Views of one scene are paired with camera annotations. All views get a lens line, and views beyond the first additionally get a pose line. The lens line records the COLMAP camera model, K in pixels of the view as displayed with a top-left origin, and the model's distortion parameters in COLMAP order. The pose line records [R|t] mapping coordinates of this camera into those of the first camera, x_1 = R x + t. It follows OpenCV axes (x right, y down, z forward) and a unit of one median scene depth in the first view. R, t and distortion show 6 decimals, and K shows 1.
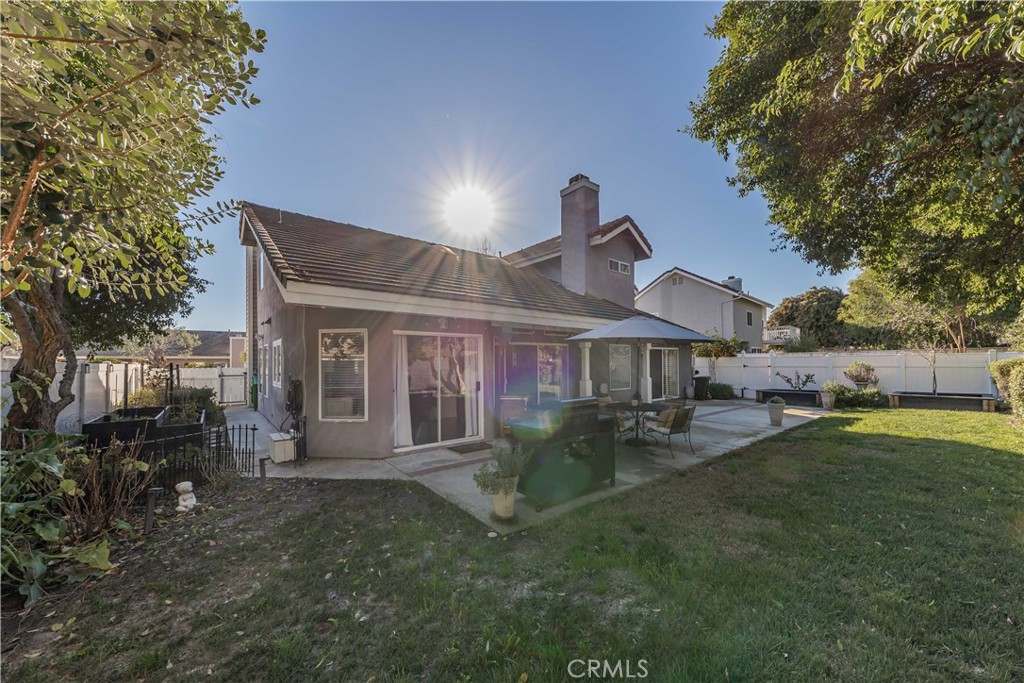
lens RADIAL K [[364.3, 0, 516.7], [0, 364.3, 356.0], [0, 0, 1]] dist [0.011652, -0.000128]
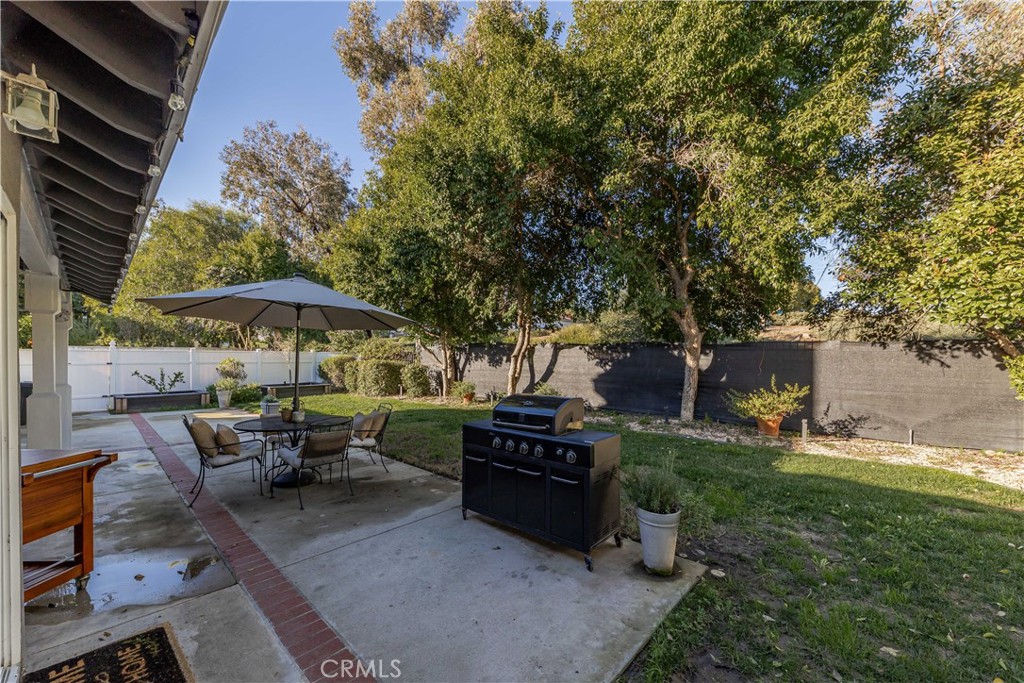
lens RADIAL K [[396.7, 0, 512.2], [0, 396.7, 364.0], [0, 0, 1]] dist [0.000909, 0.000075]
pose [[-0.136893, -0.004421, 0.990576, -0.223234], [-0.014135, 0.999897, 0.002510, 0.021325], [-0.990485, -0.013659, -0.136941, 0.427839]]
